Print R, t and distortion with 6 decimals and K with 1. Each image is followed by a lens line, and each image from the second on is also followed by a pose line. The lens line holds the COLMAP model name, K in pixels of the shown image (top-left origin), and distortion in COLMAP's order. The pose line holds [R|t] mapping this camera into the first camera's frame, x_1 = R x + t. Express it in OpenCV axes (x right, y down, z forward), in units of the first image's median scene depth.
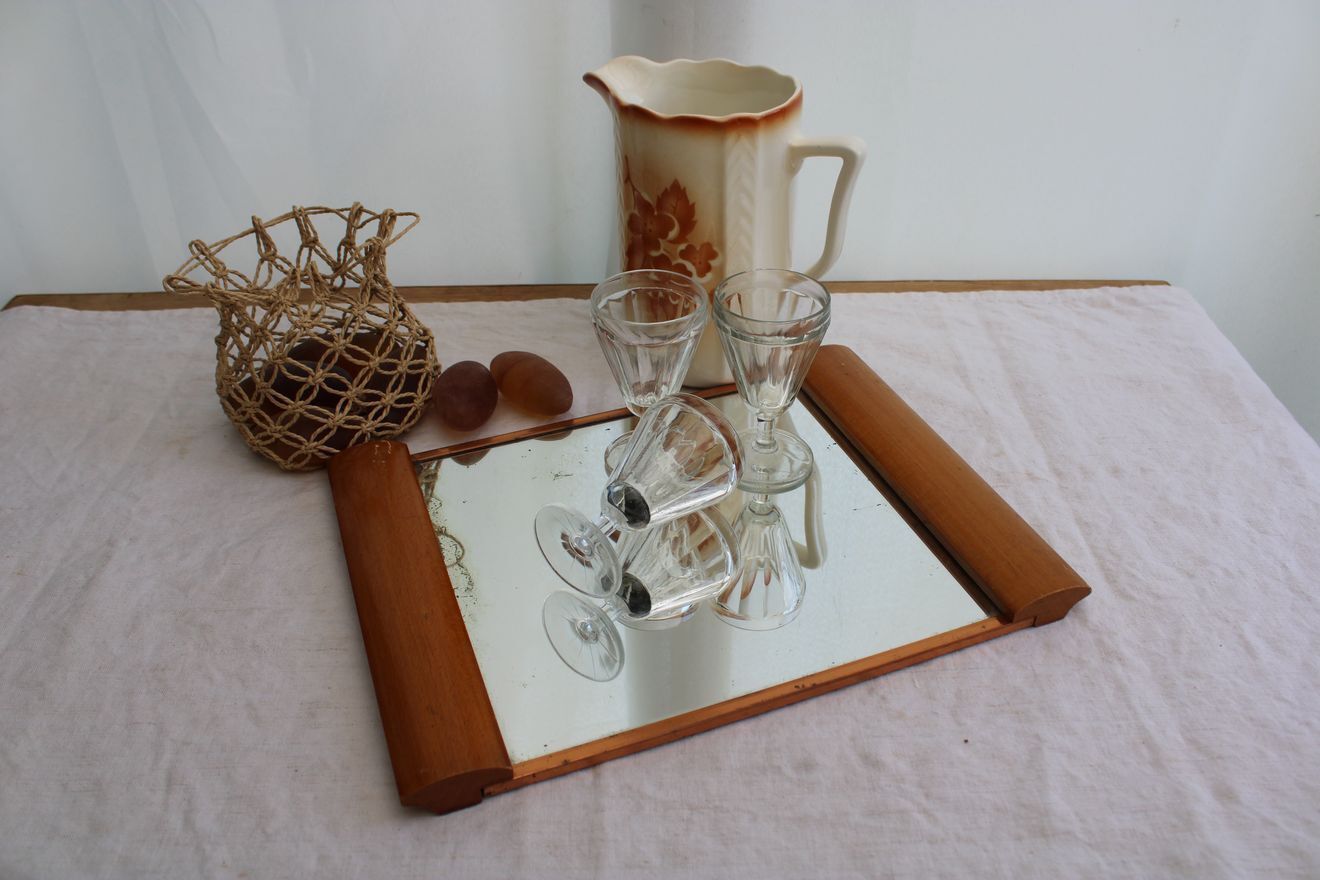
lens RADIAL K [[1089.7, 0, 646.6], [0, 1089.7, 433.4], [0, 0, 1]] dist [-0.165049, 0.123301]
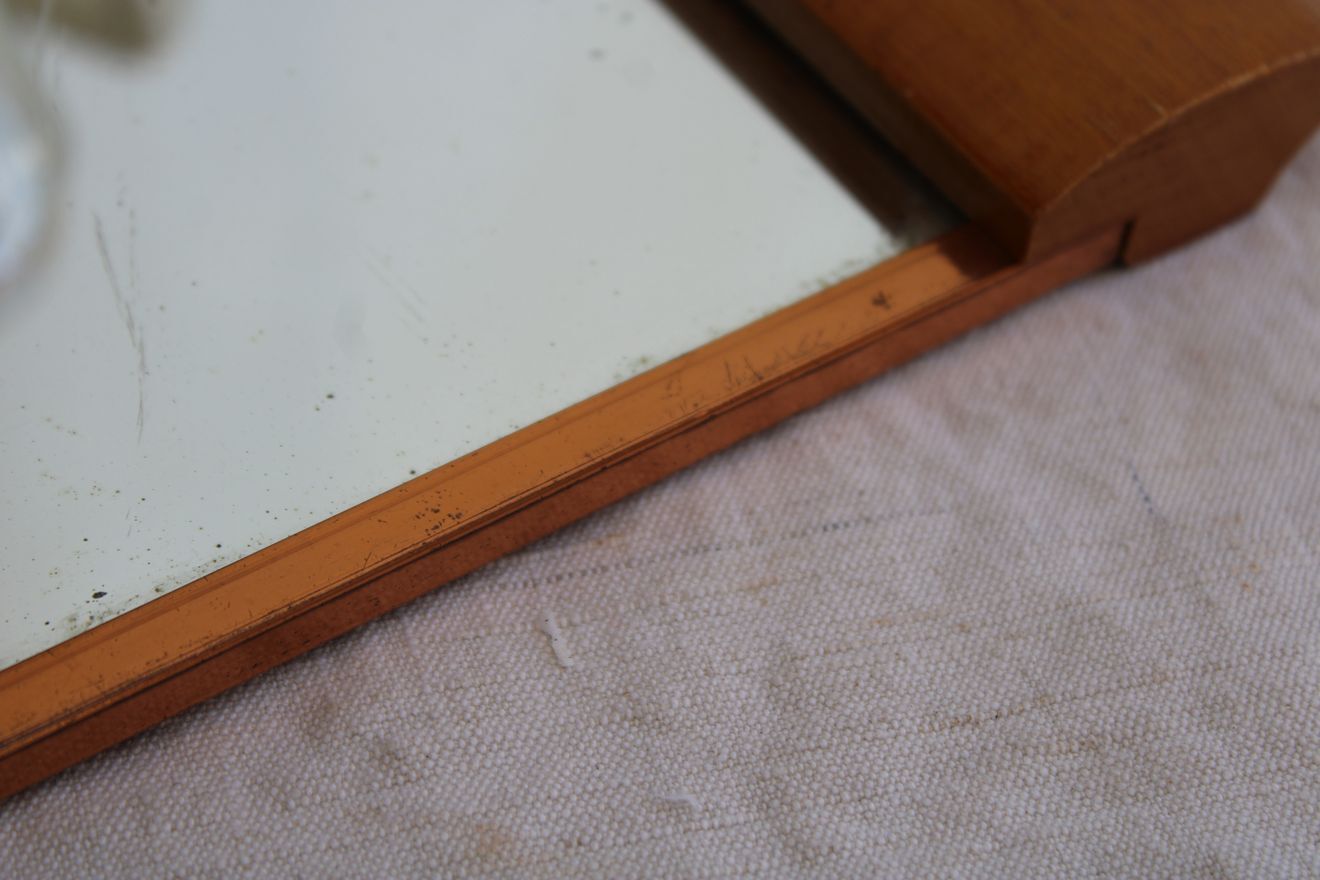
lens RADIAL K [[3259.7, 0, 660.9], [0, 3259.7, 440.9], [0, 0, 1]] dist [0.117749, 0.000000]
pose [[0.961415, -0.127042, 0.244011, 0.130137], [0.065832, 0.967459, 0.244315, 0.058282], [-0.267109, -0.218825, 0.938493, 0.452473]]
